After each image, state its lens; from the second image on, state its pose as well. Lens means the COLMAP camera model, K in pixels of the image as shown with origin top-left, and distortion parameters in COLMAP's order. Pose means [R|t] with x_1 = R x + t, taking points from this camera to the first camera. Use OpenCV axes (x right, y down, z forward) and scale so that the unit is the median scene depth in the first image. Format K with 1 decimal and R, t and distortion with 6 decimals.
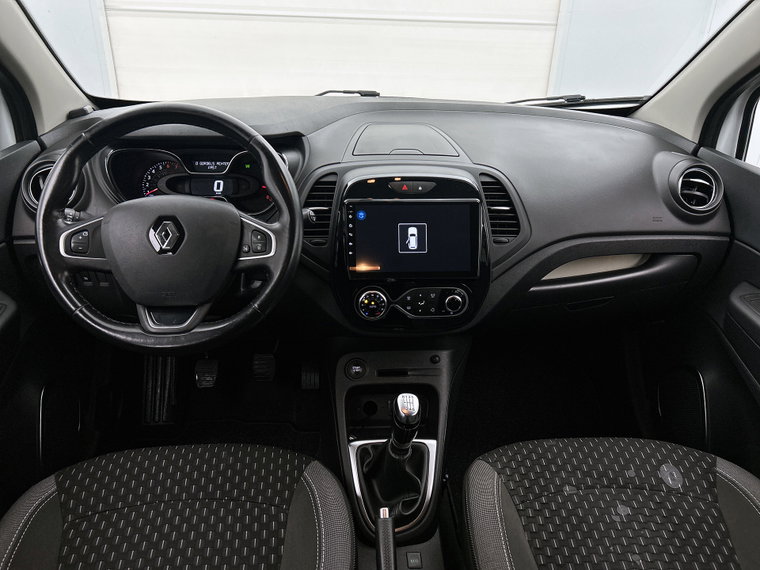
lens RADIAL K [[577.2, 0, 379.5], [0, 577.2, 290.0], [0, 0, 1]] dist [0.048676, -0.005152]
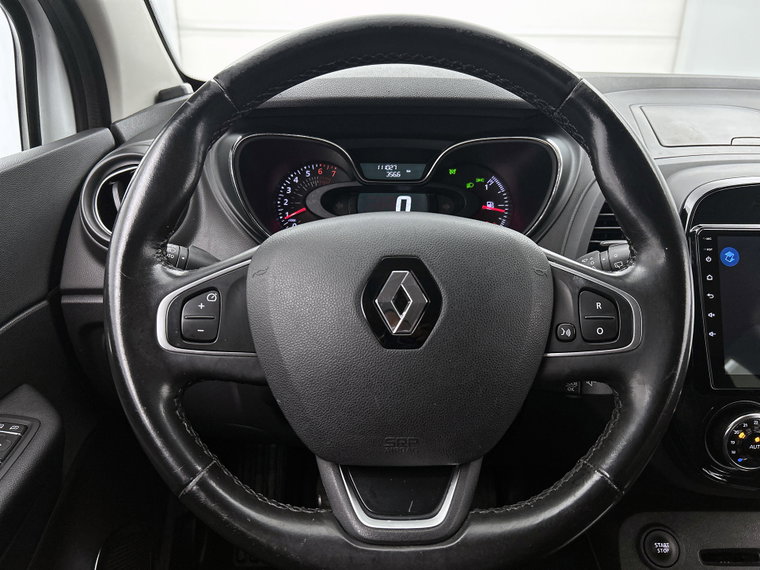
lens RADIAL K [[577.2, 0, 384.5], [0, 577.2, 295.0], [0, 0, 1]] dist [0.048676, -0.005152]
pose [[0.997797, 0.013722, -0.064905, -0.282006], [-0.017518, 0.998147, -0.058270, -0.060226], [0.063985, 0.059279, 0.996189, 0.466997]]
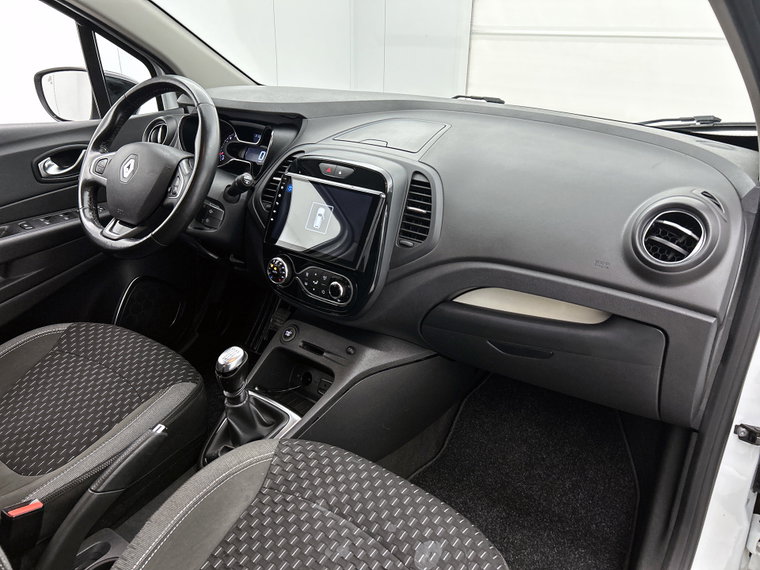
lens RADIAL K [[577.2, 0, 380.3], [0, 577.2, 287.6], [0, 0, 1]] dist [0.048676, -0.005152]
pose [[0.753936, 0.261310, -0.602742, 0.771033], [-0.290624, 0.955493, 0.050715, -0.053120], [0.589168, 0.136935, 0.796323, 0.248316]]
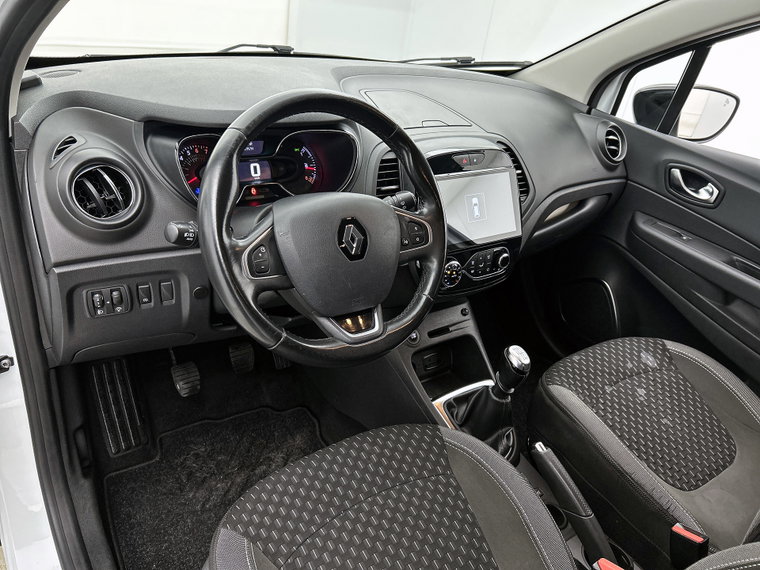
lens RADIAL K [[577.2, 0, 377.3], [0, 577.2, 292.1], [0, 0, 1]] dist [0.048676, -0.005152]
pose [[0.850132, -0.182290, 0.494011, -0.647564], [0.122181, 0.980850, 0.151674, -0.118092], [-0.512199, -0.068584, 0.856124, 0.144456]]
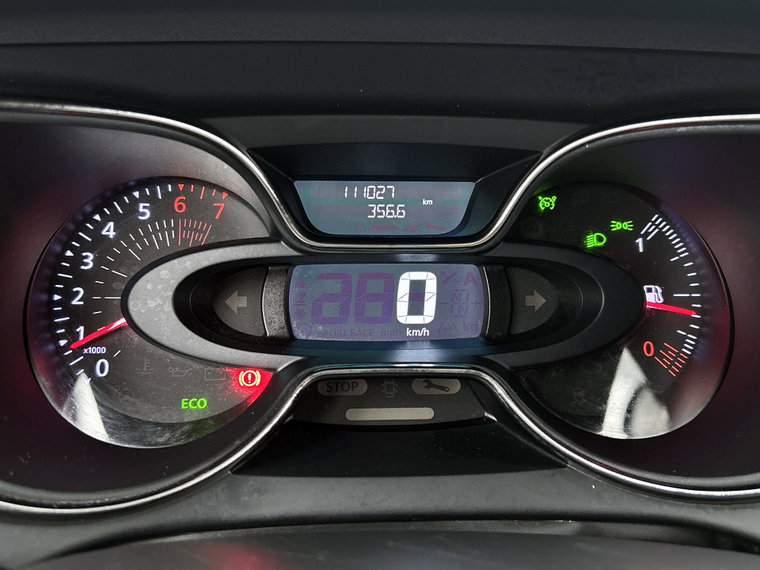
lens RADIAL K [[693.2, 0, 378.8], [0, 693.2, 284.5], [0, 0, 1]] dist [0.002295, 0.000000]
pose [[0.999998, 0.000194, -0.002134, -0.318121], [-0.000328, 0.997996, -0.063269, -0.184232], [0.002117, 0.063270, 0.997994, 0.823118]]
